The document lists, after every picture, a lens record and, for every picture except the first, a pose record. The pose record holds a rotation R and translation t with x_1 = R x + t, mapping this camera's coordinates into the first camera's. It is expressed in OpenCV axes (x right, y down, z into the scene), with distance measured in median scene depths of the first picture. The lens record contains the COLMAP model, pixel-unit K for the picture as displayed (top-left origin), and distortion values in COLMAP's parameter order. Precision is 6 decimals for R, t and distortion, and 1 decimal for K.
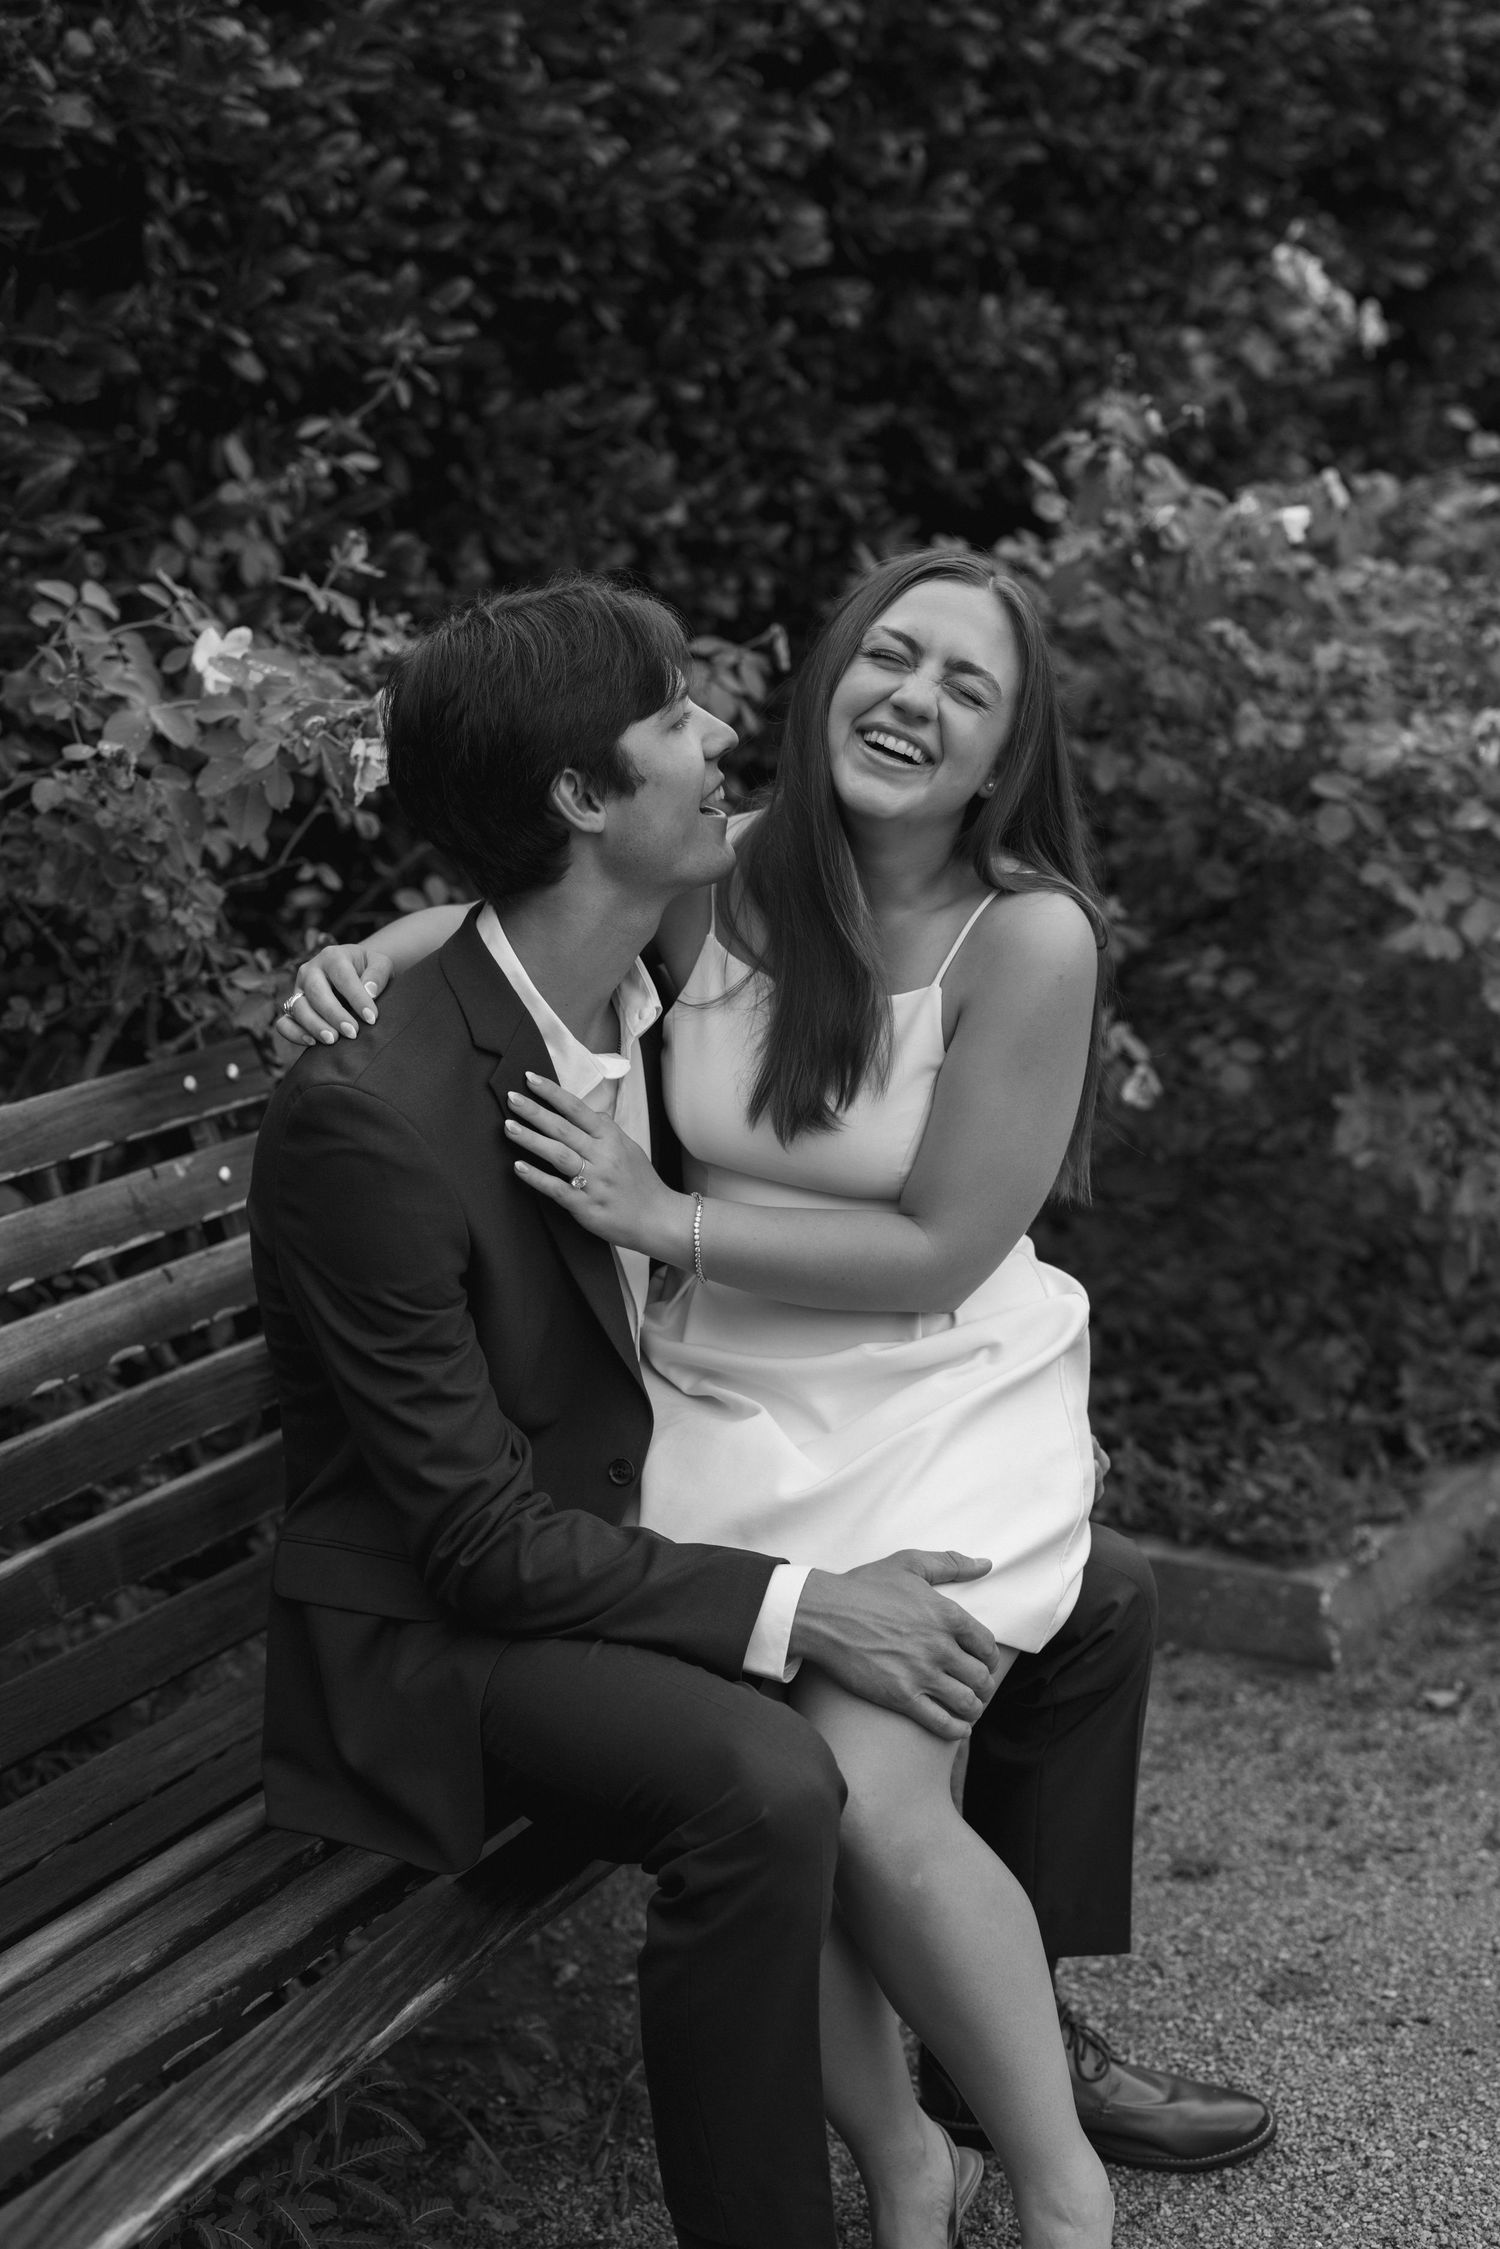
lens RADIAL K [[3250.8, 0, 750.0], [0, 3250.8, 1124.5], [0, 0, 1]] dist [0.017945, 0.012089]
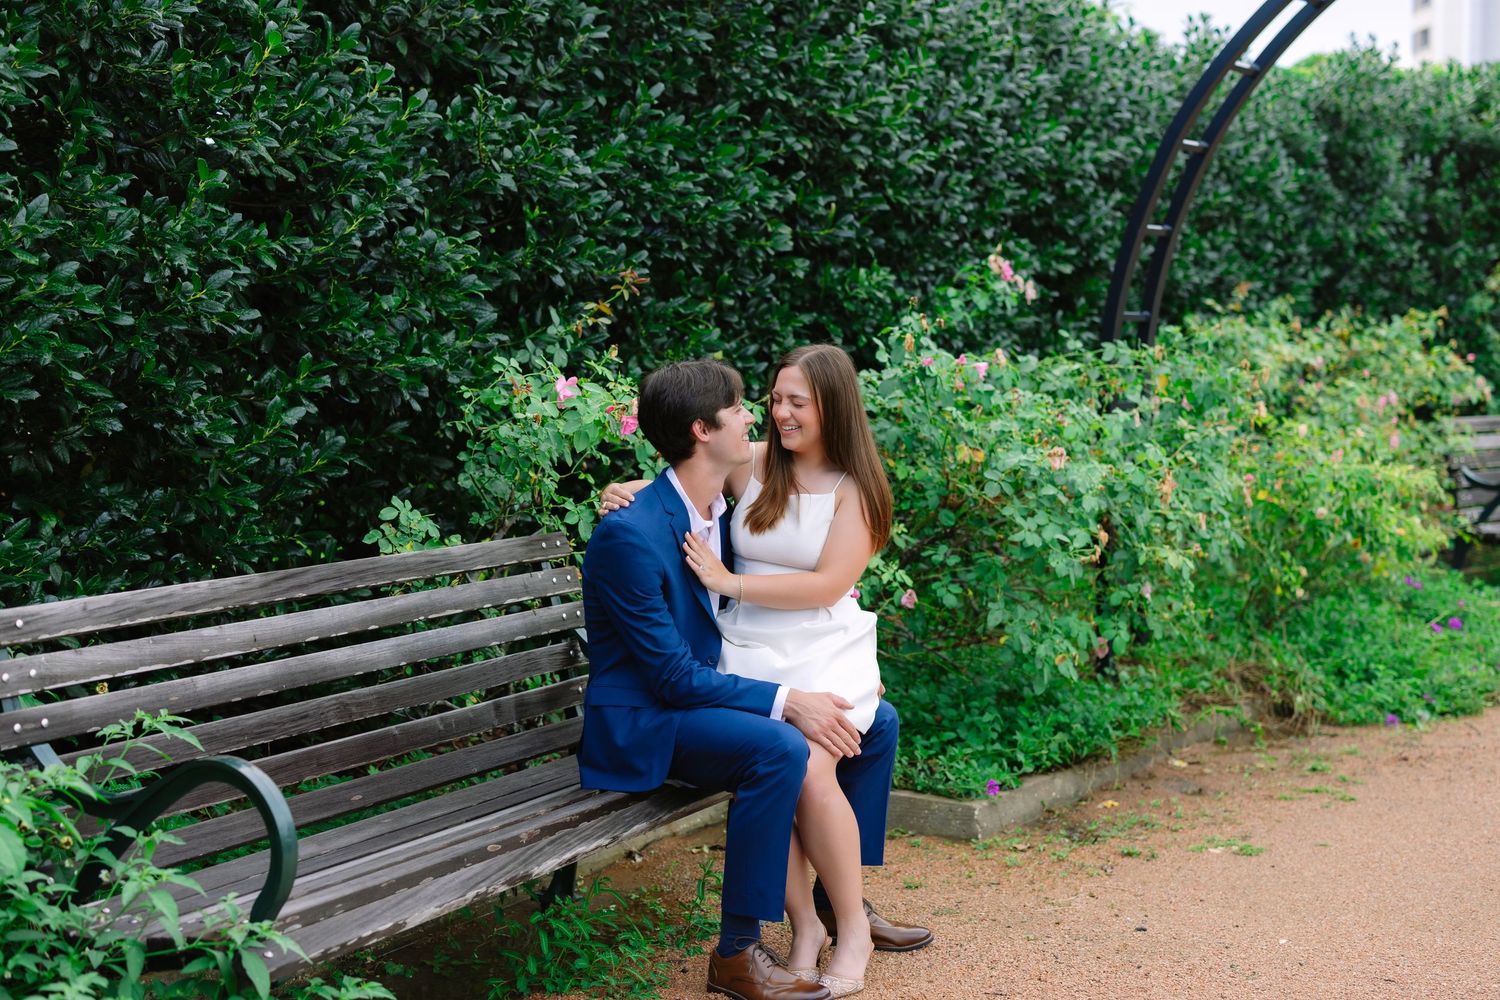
lens RADIAL K [[2168.1, 0, 750.0], [0, 2168.1, 500.0], [0, 0, 1]] dist [0.017945, 0.012089]
pose [[0.998212, 0.055471, 0.022283, -0.033244], [-0.051982, 0.989524, -0.134682, 0.129360], [-0.029521, 0.133283, 0.990638, -0.542896]]
